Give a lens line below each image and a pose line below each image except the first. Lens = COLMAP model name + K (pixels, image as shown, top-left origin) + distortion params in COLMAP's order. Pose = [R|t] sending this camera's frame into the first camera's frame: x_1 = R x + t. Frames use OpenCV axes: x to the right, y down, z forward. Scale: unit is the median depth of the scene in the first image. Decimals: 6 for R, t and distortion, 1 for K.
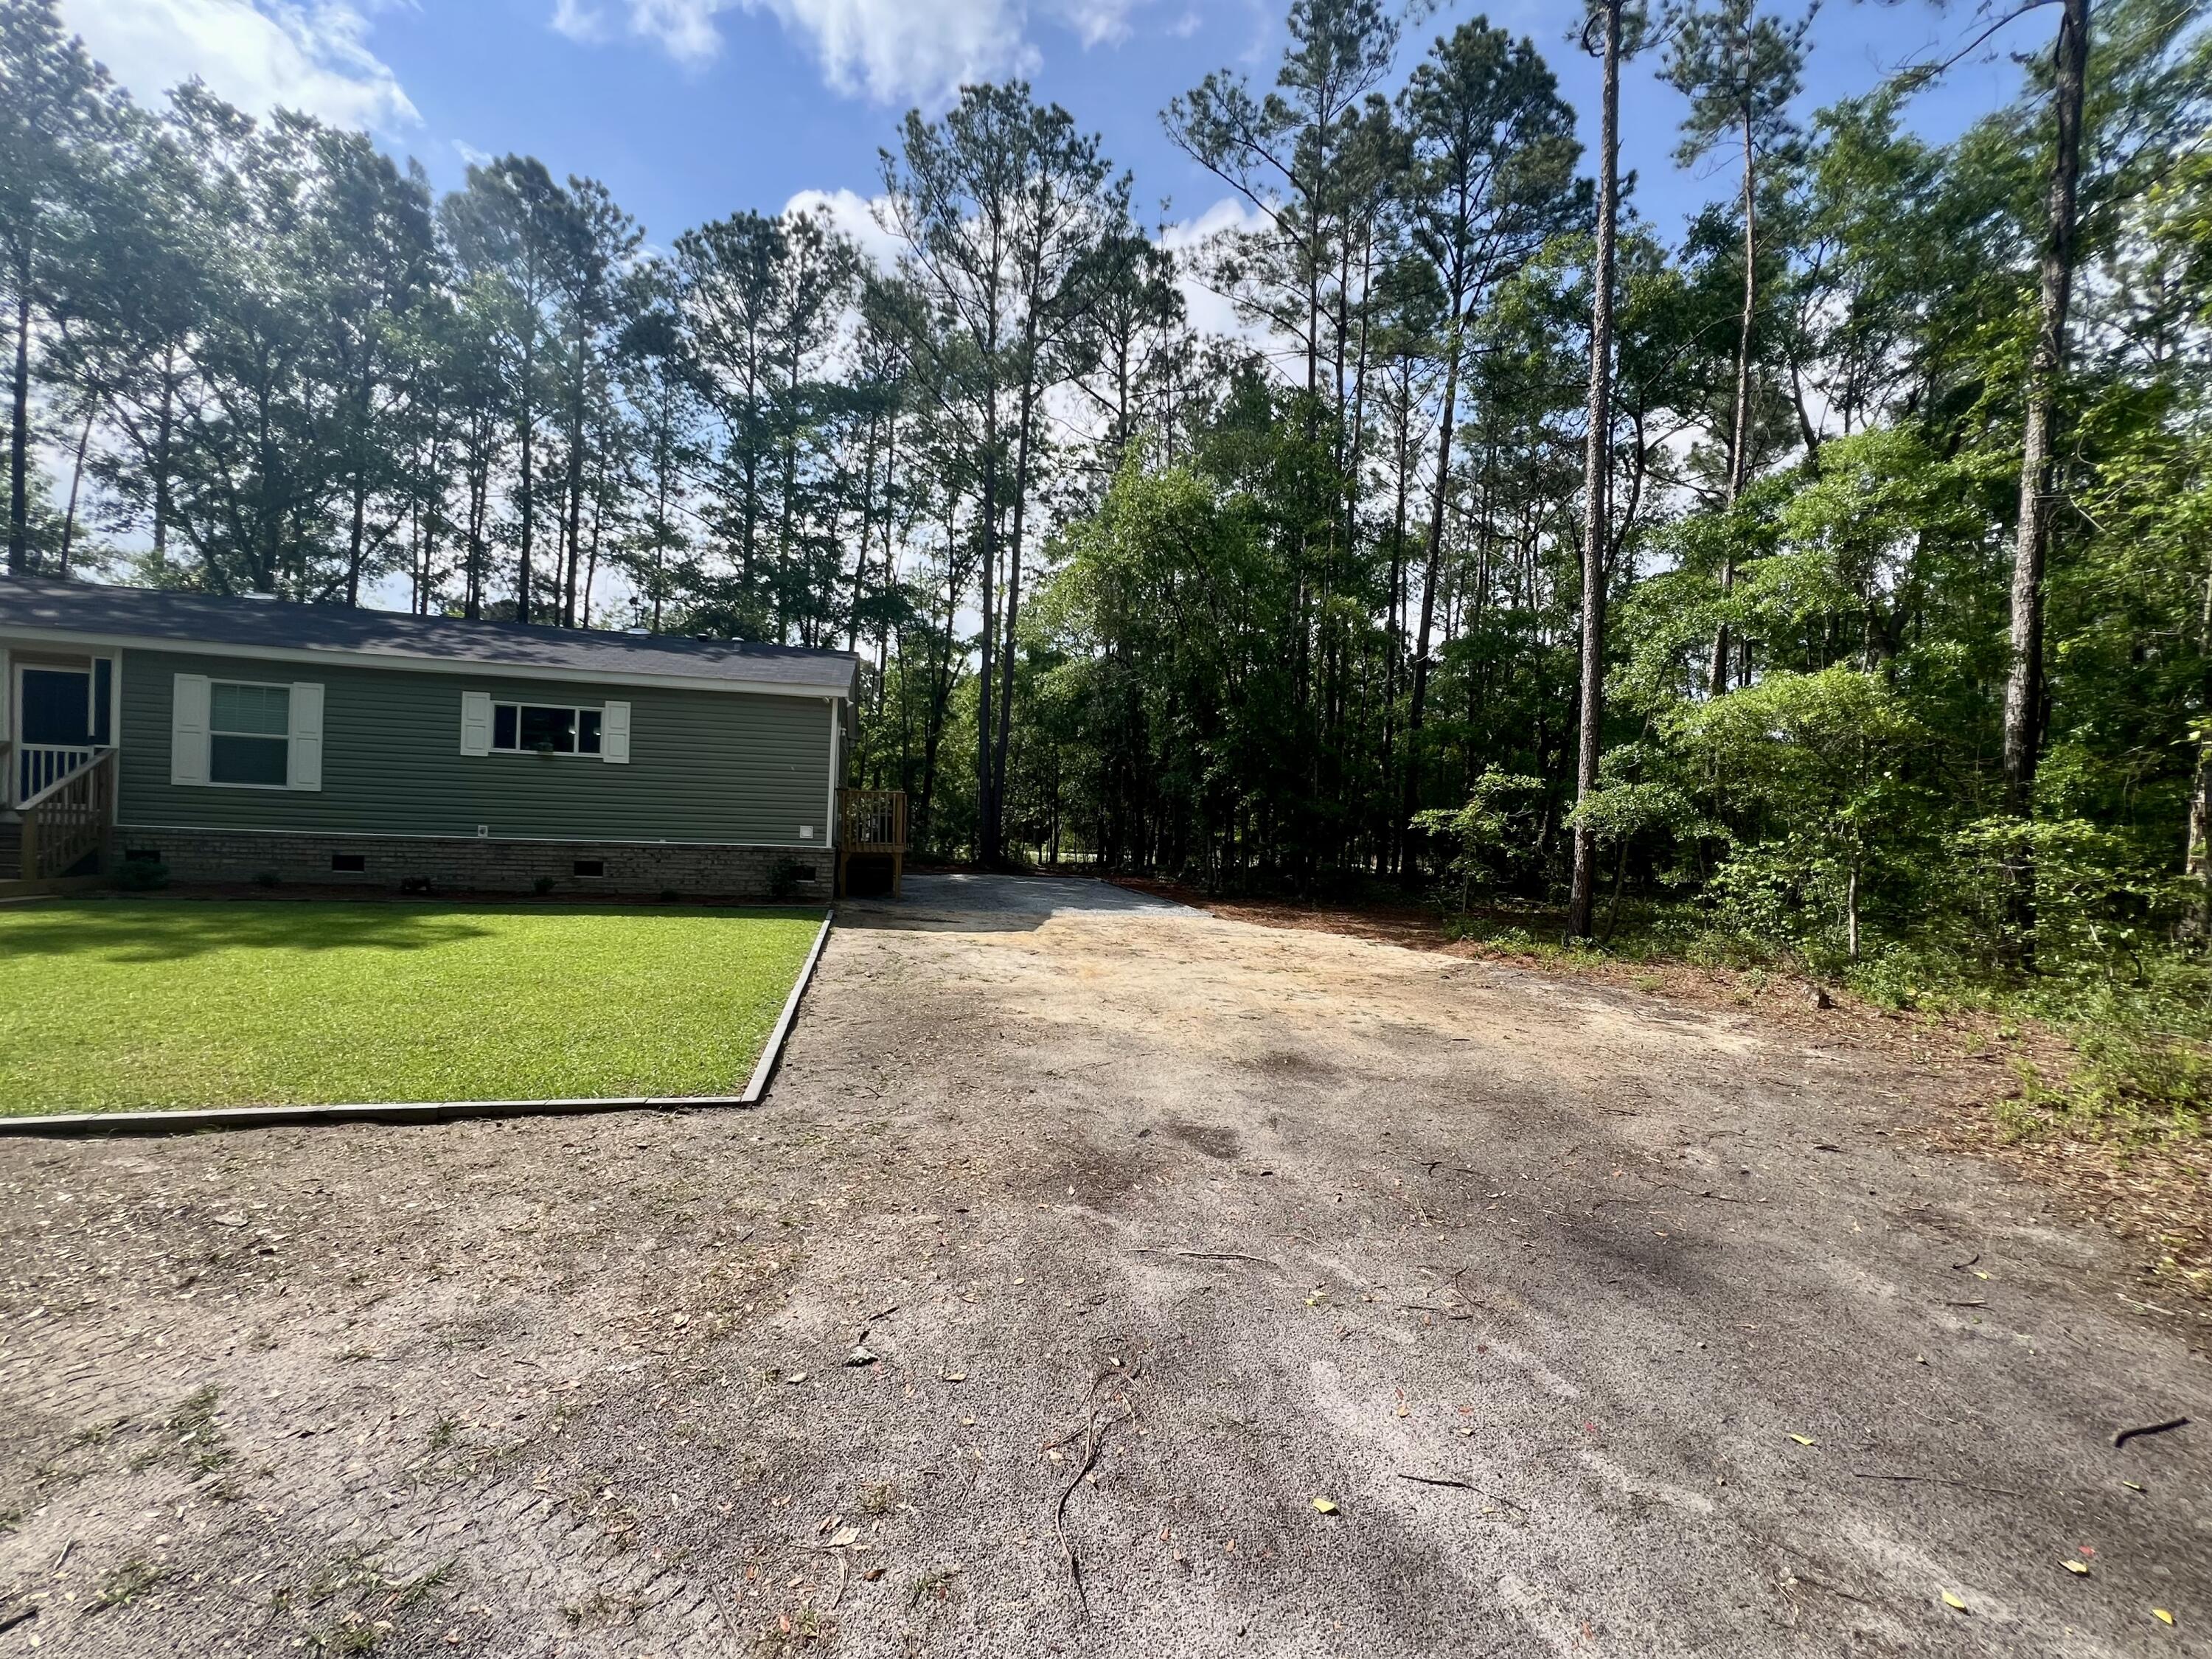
lens RADIAL K [[882.2, 0, 1100.1], [0, 882.2, 834.7], [0, 0, 1]] dist [-0.000834, 0.000000]
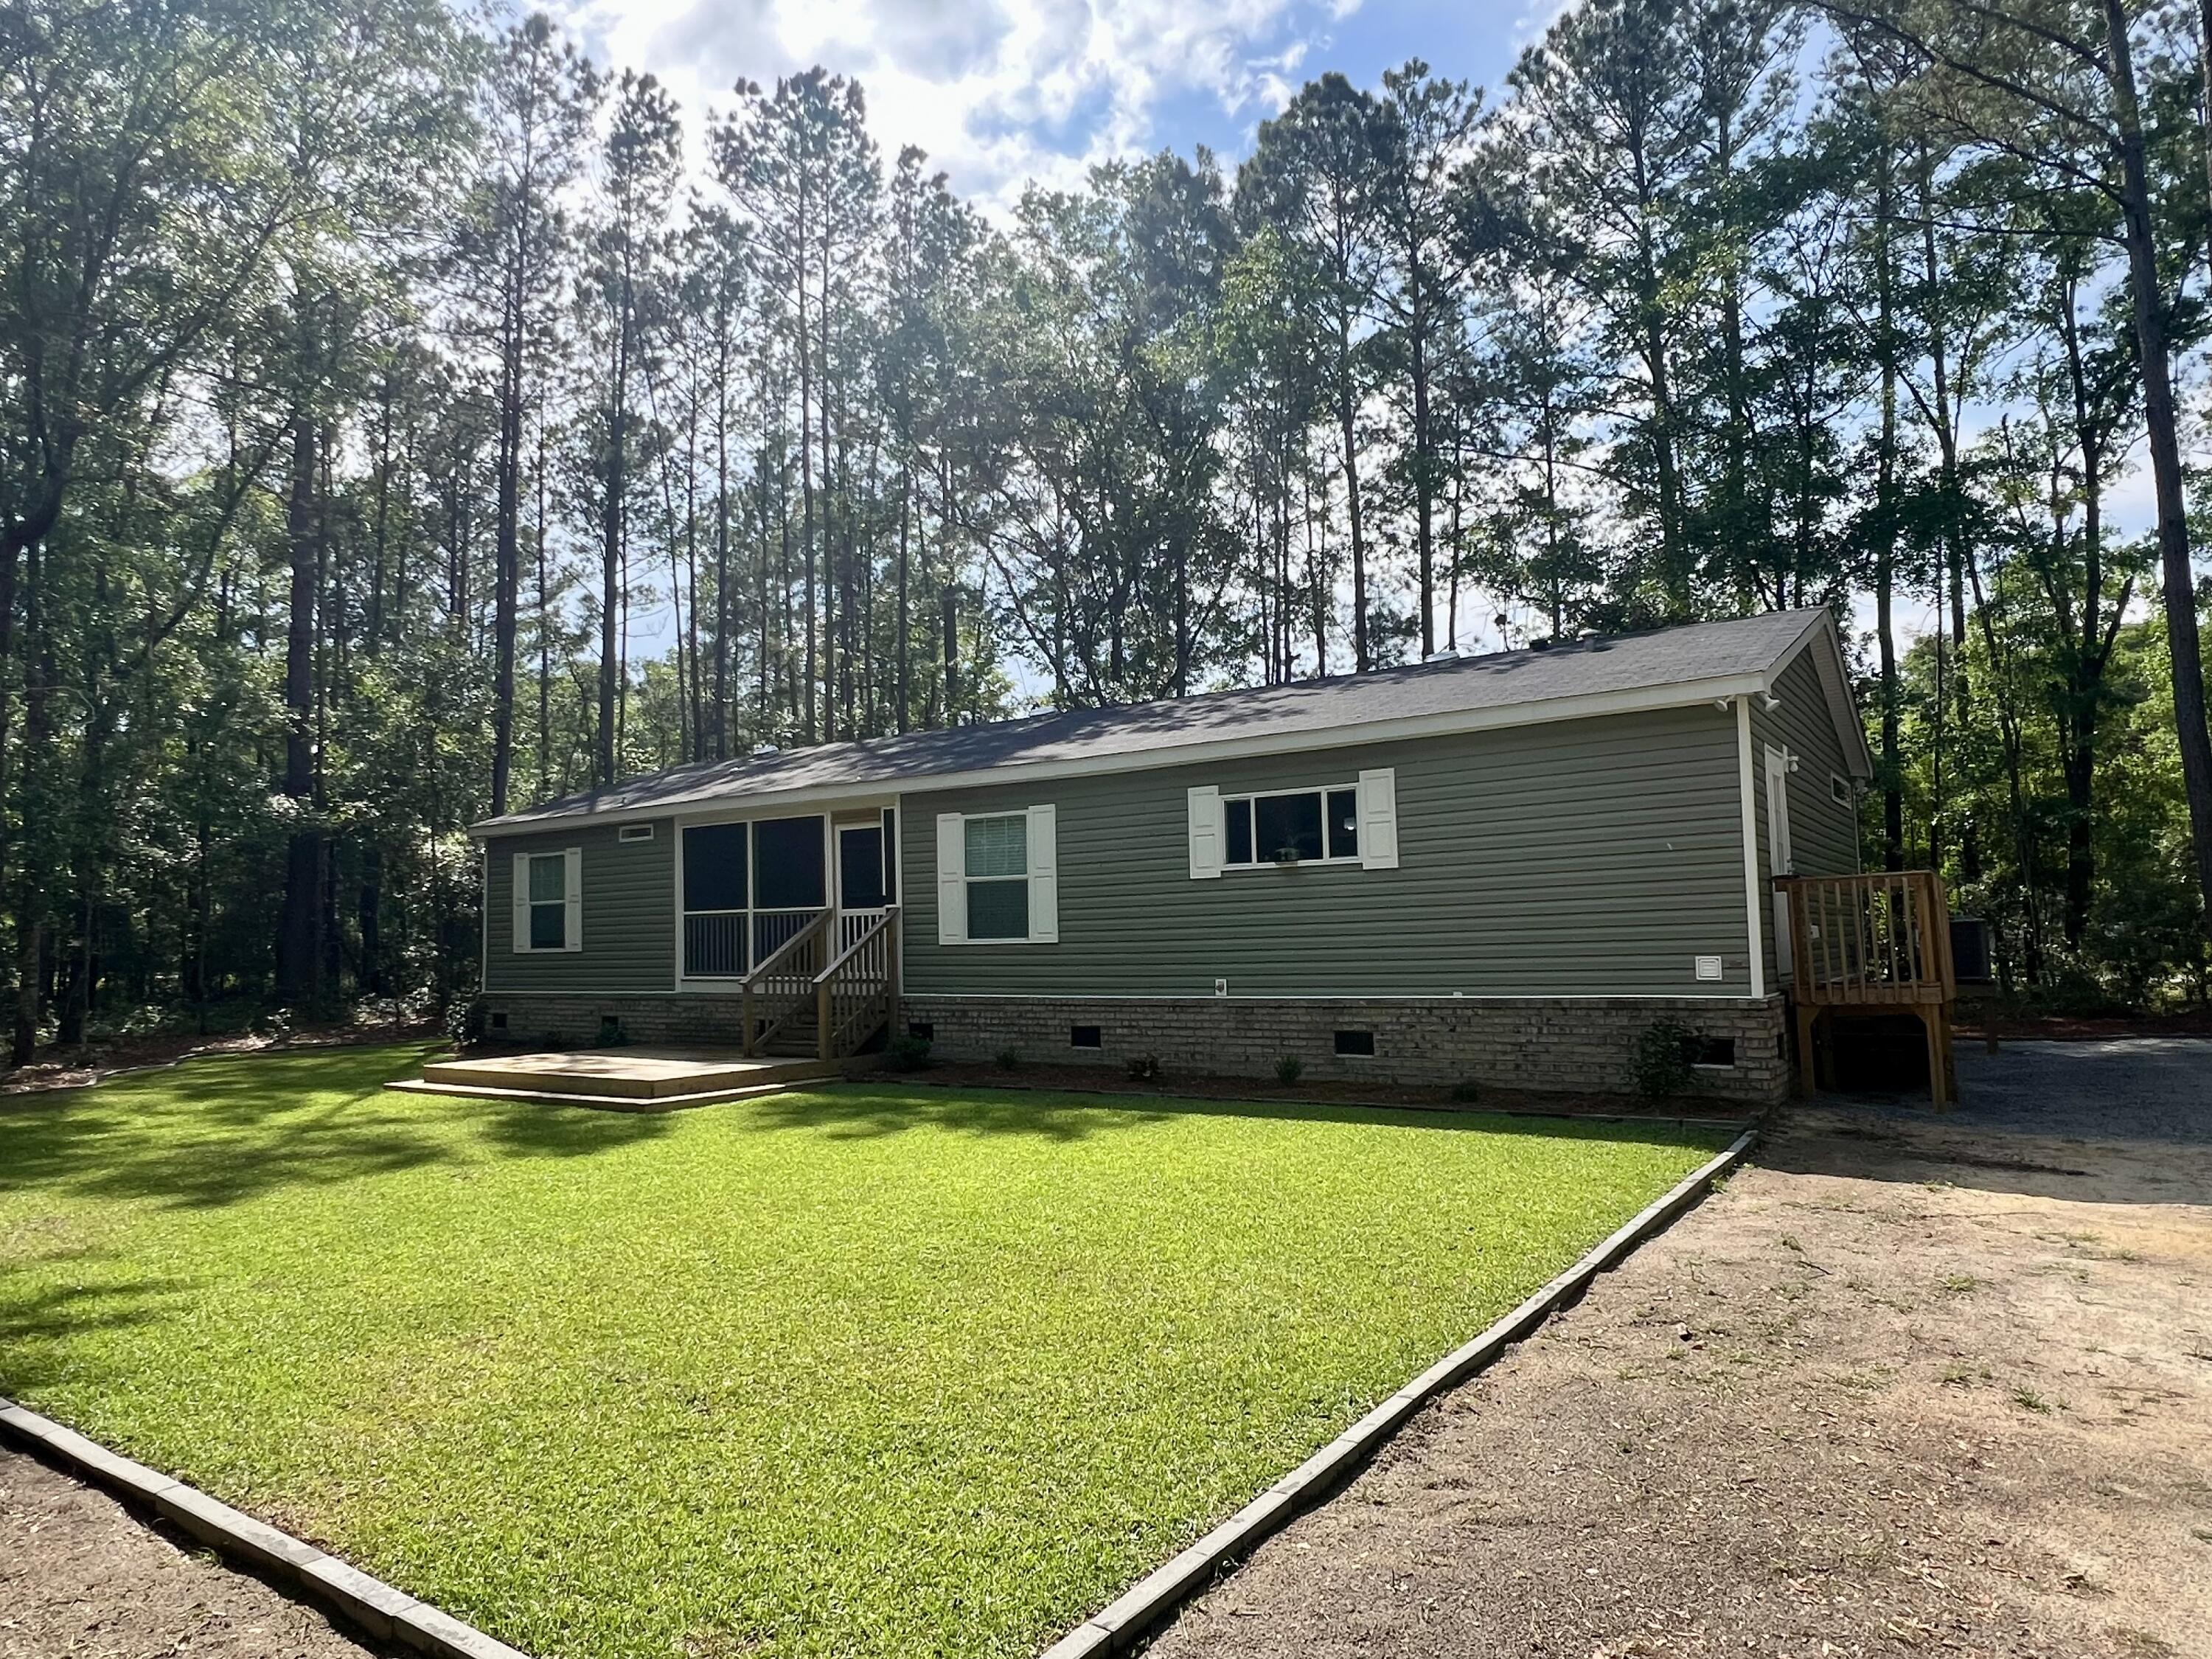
lens RADIAL K [[1352.8, 0, 1094.4], [0, 1352.8, 845.8], [0, 0, 1]] dist [0.000991, -0.008550]
pose [[0.648093, -0.109381, -0.753665, 0.033174], [0.042744, 0.993296, -0.107402, -0.004913], [0.760361, 0.037392, 0.648424, 0.240306]]
